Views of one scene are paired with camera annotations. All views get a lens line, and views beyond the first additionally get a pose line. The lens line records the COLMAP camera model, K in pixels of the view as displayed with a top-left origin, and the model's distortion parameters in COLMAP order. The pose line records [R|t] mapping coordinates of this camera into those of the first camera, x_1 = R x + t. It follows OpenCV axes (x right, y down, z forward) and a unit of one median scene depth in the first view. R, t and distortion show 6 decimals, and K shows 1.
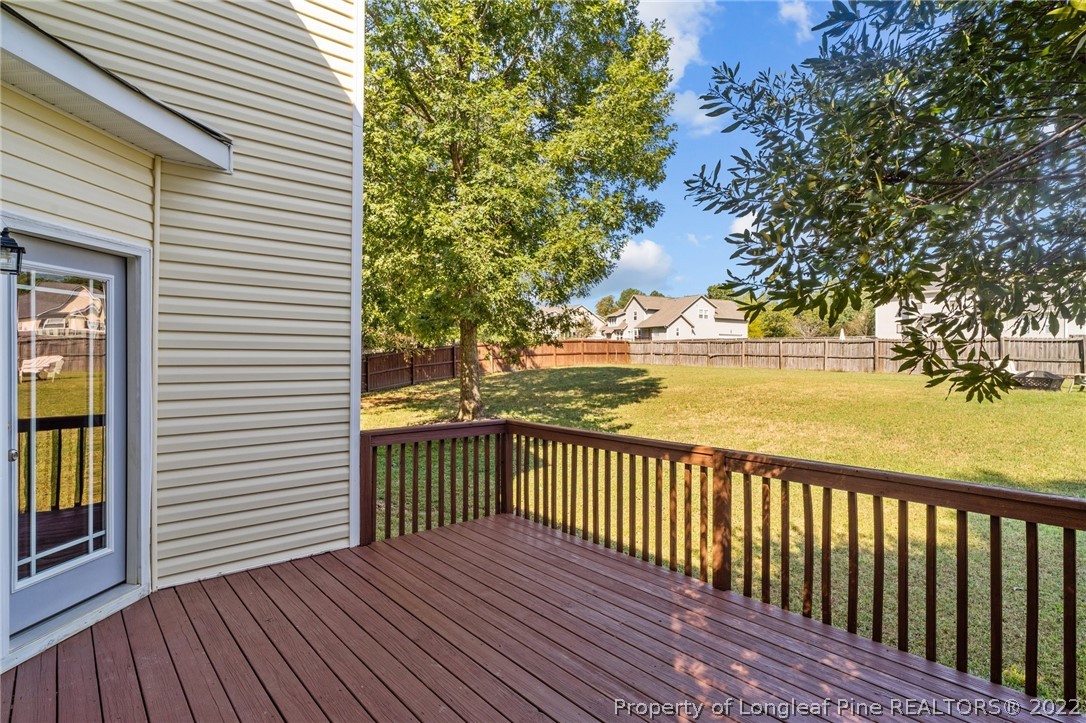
lens RADIAL K [[564.9, 0, 544.3], [0, 564.9, 364.9], [0, 0, 1]] dist [0.015132, 0.000881]
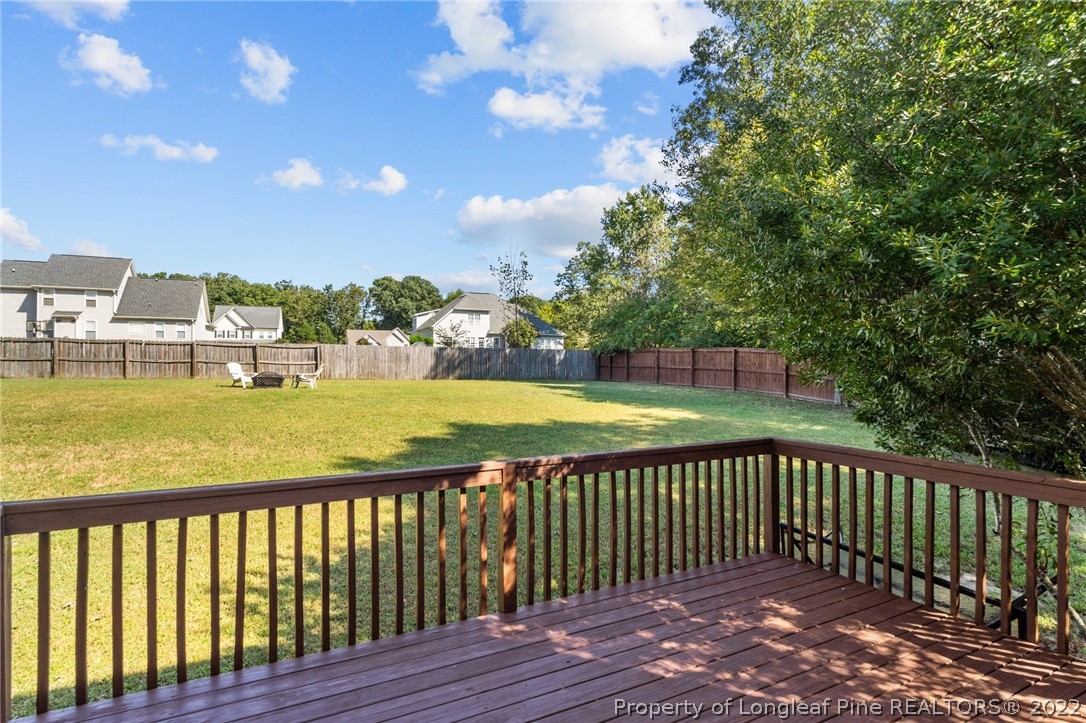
lens RADIAL K [[606.1, 0, 544.1], [0, 606.1, 362.4], [0, 0, 1]] dist [0.007388, -0.000362]
pose [[0.192842, -0.000003, 0.981230, -0.575642], [0.010675, 0.999941, -0.002095, 0.001184], [-0.981172, 0.010878, 0.192830, 0.700955]]
